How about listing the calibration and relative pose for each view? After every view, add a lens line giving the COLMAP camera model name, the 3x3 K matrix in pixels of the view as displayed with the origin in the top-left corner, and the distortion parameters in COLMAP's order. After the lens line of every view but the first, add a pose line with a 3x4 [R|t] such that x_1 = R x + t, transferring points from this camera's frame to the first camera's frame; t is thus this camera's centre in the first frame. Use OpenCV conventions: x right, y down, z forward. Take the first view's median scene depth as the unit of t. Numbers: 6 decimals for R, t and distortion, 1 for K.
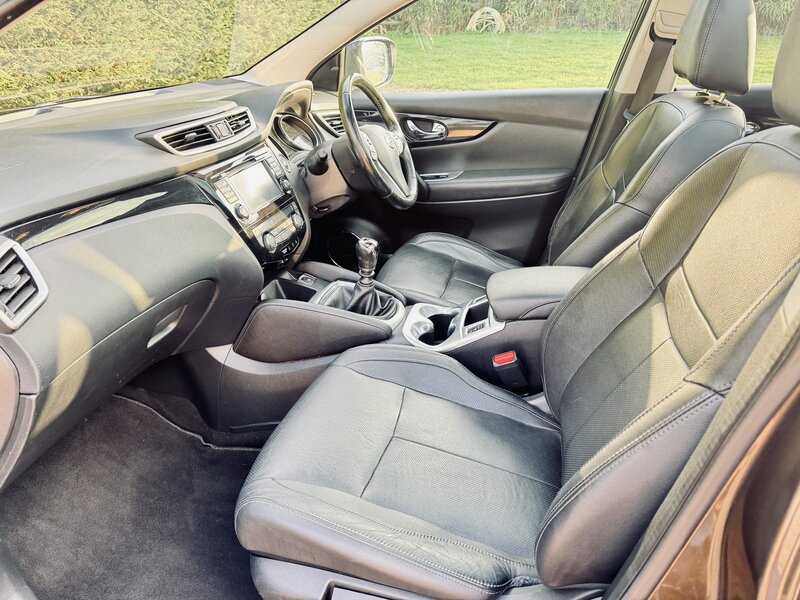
lens RADIAL K [[562.6, 0, 398.6], [0, 562.6, 306.0], [0, 0, 1]] dist [0.059094, -0.078028]
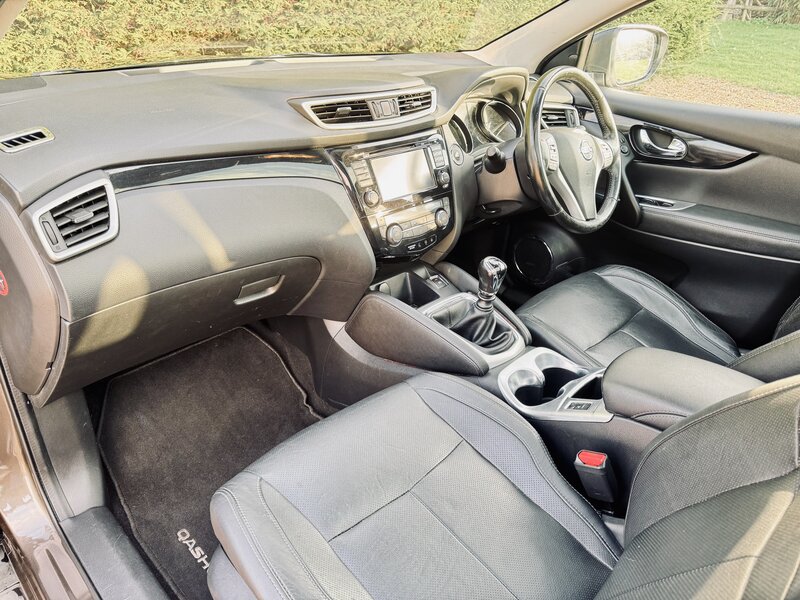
lens RADIAL K [[562.6, 0, 400.3], [0, 562.6, 301.9], [0, 0, 1]] dist [0.059094, -0.078028]
pose [[0.855414, 0.308519, -0.416033, 0.192109], [-0.293075, 0.950596, 0.102339, -0.098653], [0.427053, 0.034387, 0.903573, 0.151895]]
